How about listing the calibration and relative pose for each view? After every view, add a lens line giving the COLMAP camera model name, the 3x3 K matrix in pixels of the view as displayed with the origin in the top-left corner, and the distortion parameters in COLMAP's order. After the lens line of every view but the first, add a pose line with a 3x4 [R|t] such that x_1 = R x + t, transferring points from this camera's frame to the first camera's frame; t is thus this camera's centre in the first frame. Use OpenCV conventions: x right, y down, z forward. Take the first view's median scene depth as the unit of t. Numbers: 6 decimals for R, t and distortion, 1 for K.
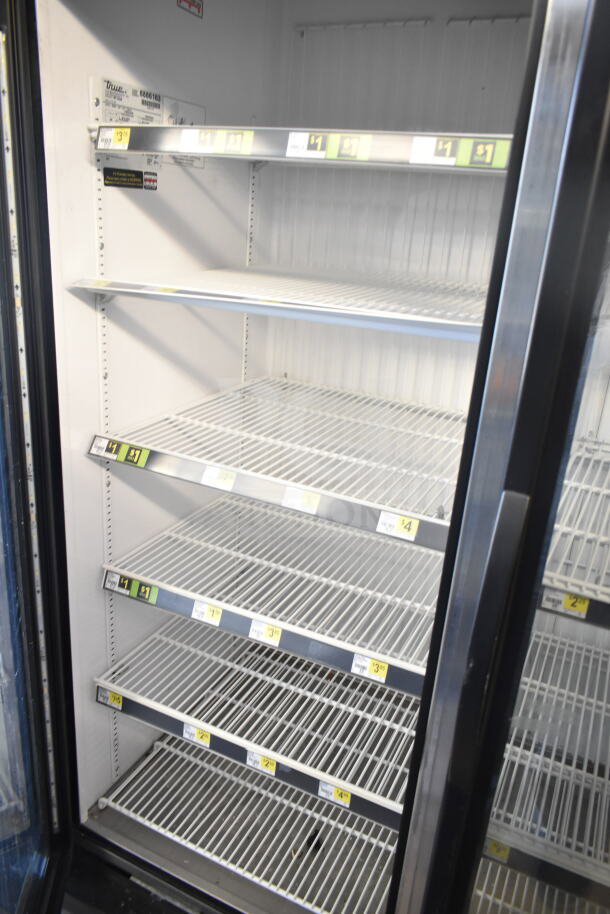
lens RADIAL K [[704.7, 0, 302.0], [0, 704.7, 465.5], [0, 0, 1]] dist [0.012053, 0.000423]
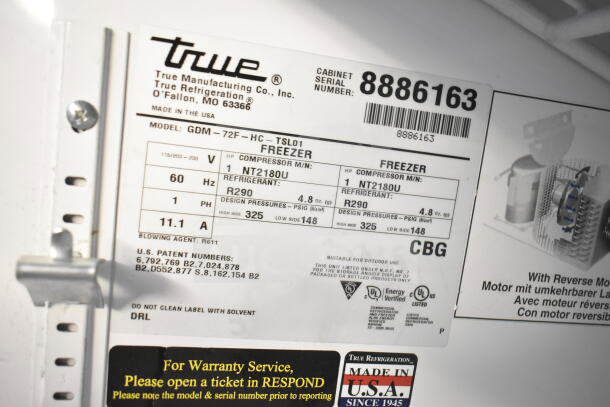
lens RADIAL K [[579.1, 0, 304.9], [0, 579.1, 203.8], [0, 0, 1]] dist [0.005255, 0.000000]
pose [[0.659265, 0.109311, -0.743922, -0.082517], [-0.338880, 0.926391, -0.164193, -0.438166], [0.671215, 0.360348, 0.647781, 0.854092]]
